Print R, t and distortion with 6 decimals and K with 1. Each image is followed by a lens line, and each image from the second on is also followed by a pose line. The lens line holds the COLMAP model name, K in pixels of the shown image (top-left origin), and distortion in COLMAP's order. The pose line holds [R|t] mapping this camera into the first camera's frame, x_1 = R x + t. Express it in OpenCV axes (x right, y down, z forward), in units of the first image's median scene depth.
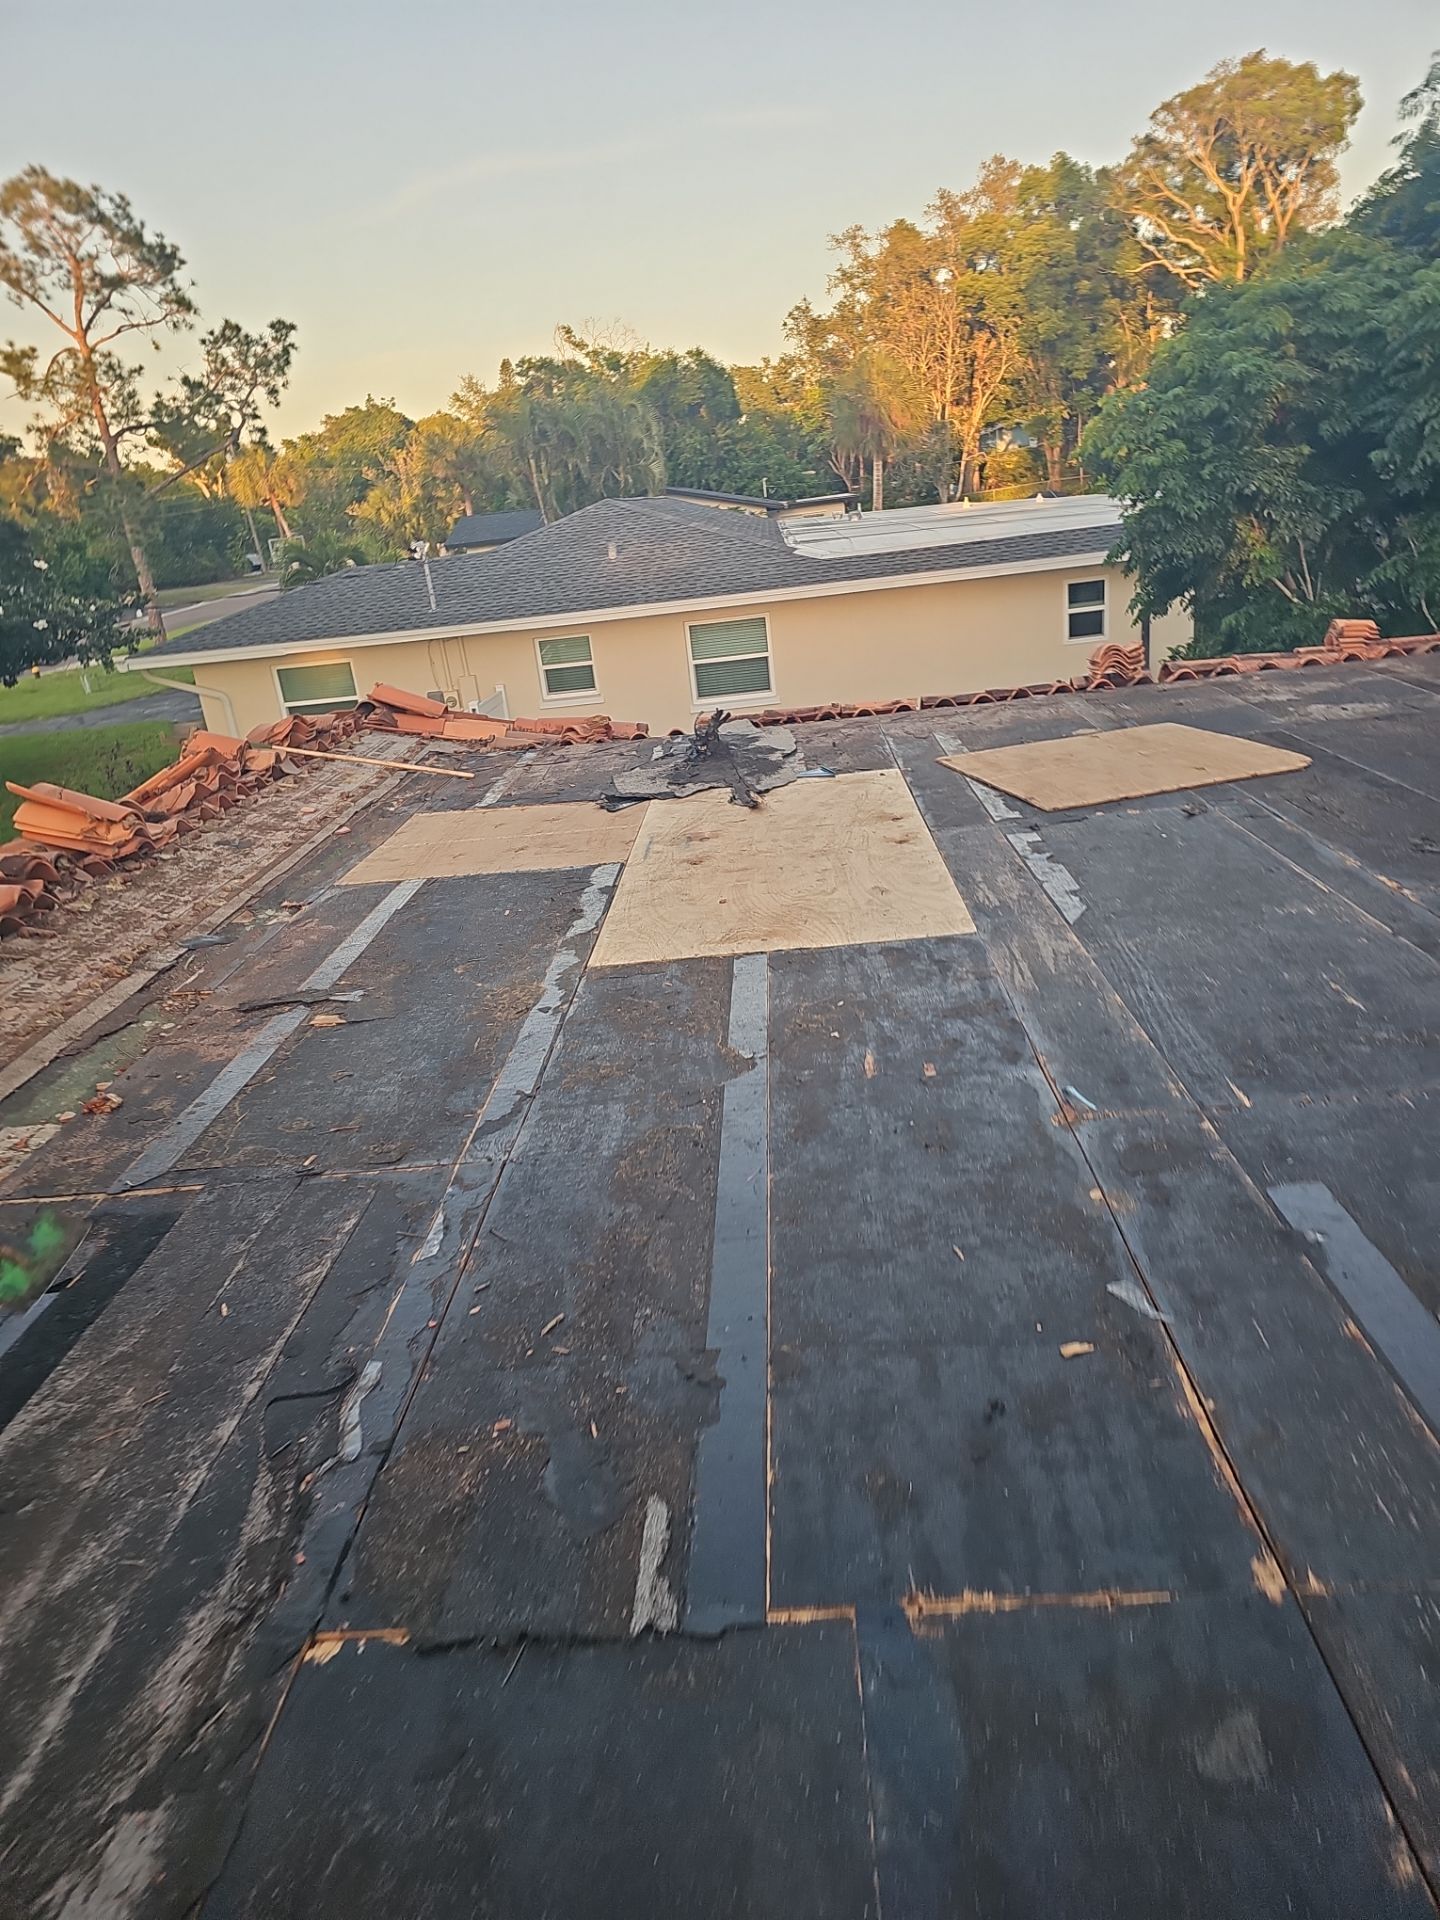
lens RADIAL K [[1184.5, 0, 720.0], [0, 1184.5, 960.0], [0, 0, 1]] dist [0.081982, -0.060182]
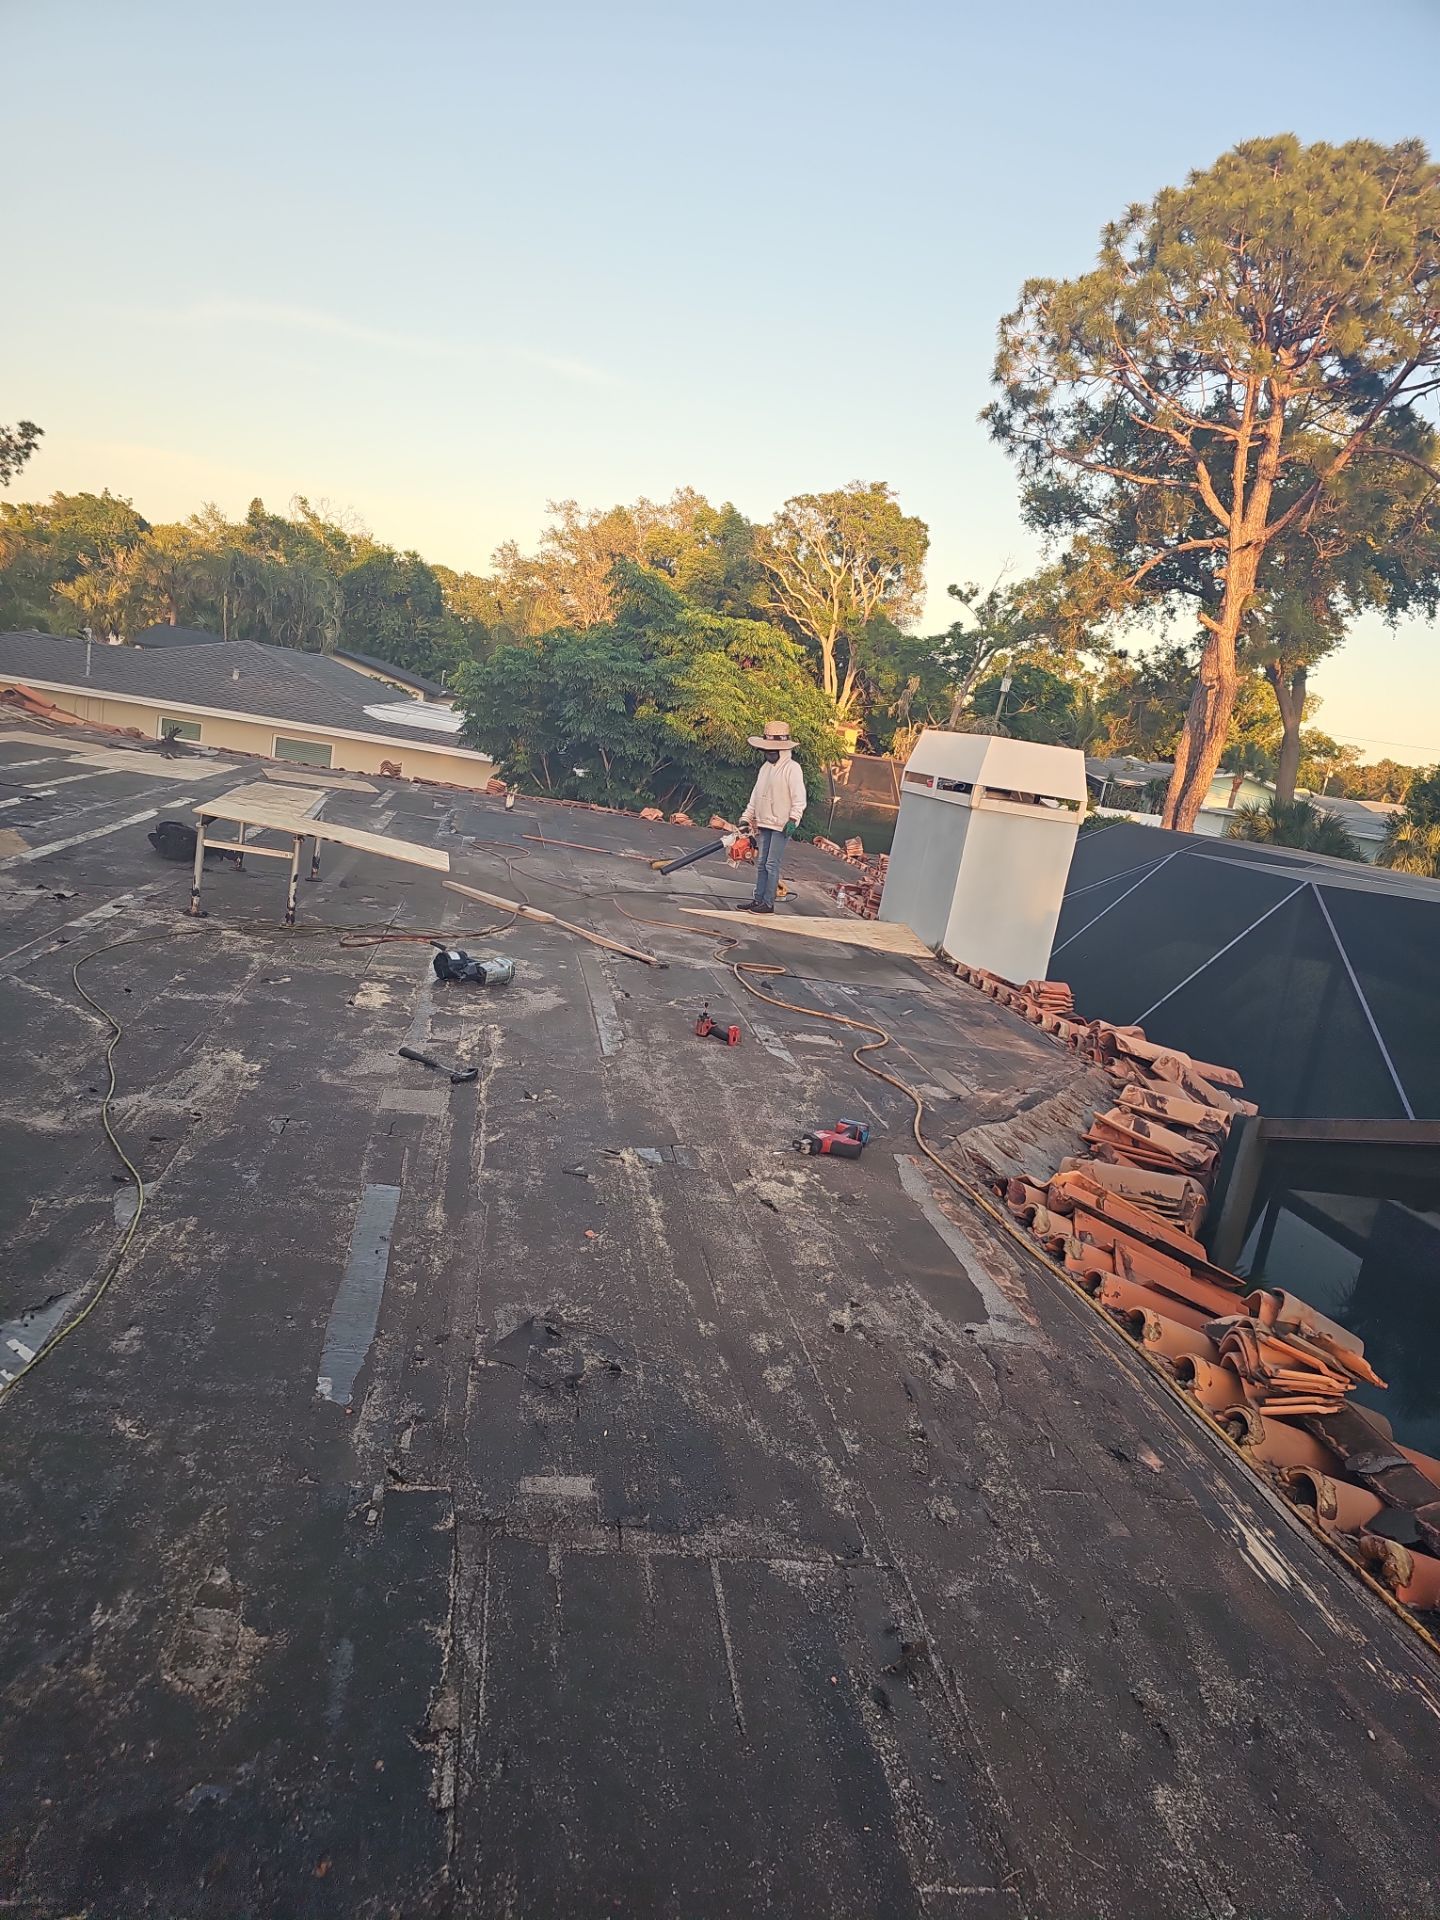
lens RADIAL K [[1212.1, 0, 684.5], [0, 1212.1, 1019.5], [0, 0, 1]] dist [0.026973, -0.001411]
pose [[0.947534, 0.217336, 0.234401, 0.366752], [-0.186947, 0.971588, -0.145146, 0.374591], [-0.259286, 0.093711, 0.961243, -1.104017]]
